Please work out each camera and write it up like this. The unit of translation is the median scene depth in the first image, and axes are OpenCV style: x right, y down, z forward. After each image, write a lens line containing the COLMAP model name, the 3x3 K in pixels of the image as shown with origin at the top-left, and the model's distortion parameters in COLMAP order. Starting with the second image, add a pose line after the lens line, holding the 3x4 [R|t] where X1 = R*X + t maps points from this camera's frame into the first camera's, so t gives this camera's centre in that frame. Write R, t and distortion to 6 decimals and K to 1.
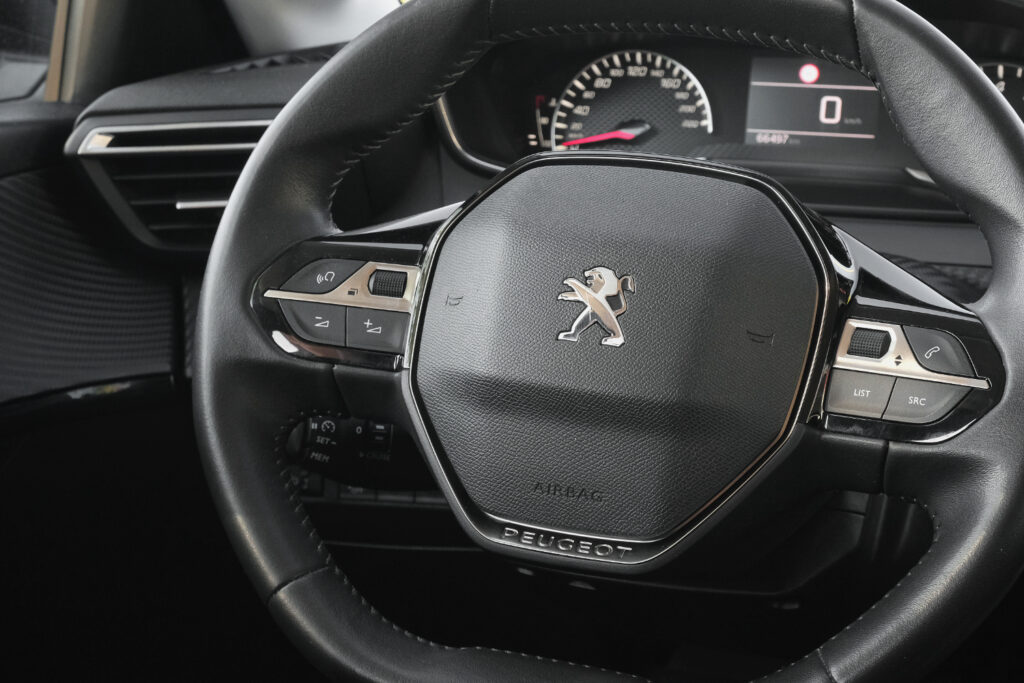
lens RADIAL K [[2026.1, 0, 512.0], [0, 2026.1, 341.5], [0, 0, 1]] dist [-0.123826, 0.125127]
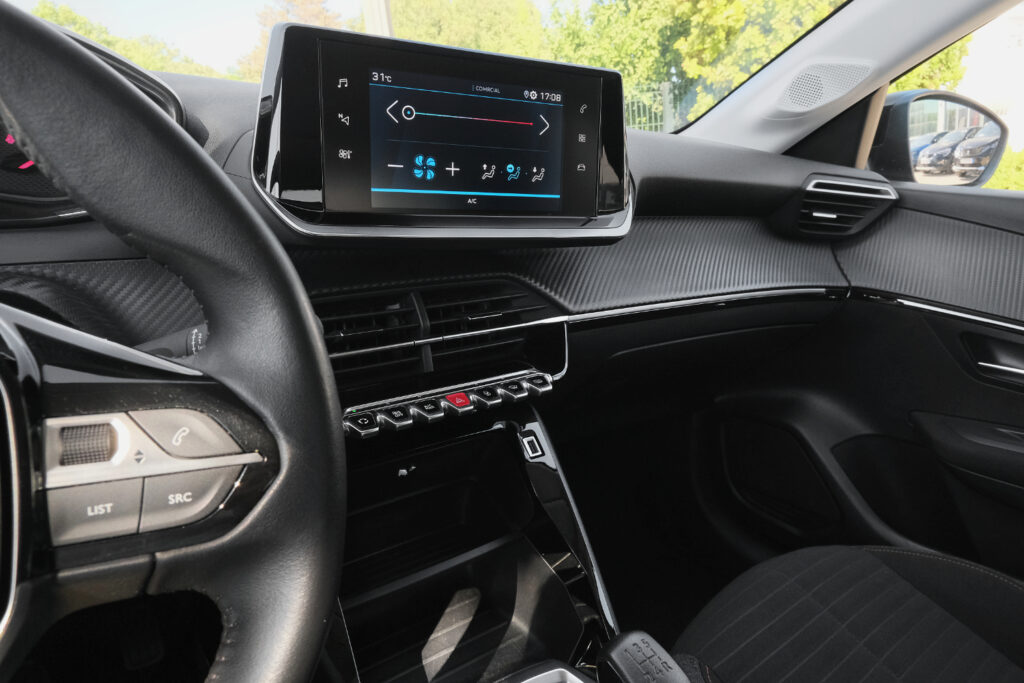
lens RADIAL K [[647.8, 0, 512.0], [0, 647.8, 341.5], [0, 0, 1]] dist [-0.001711, -0.000336]
pose [[0.547203, -0.251017, 0.798473, 0.047205], [0.077071, 0.965028, 0.250560, -0.061946], [-0.833444, -0.075568, 0.547413, 0.476983]]
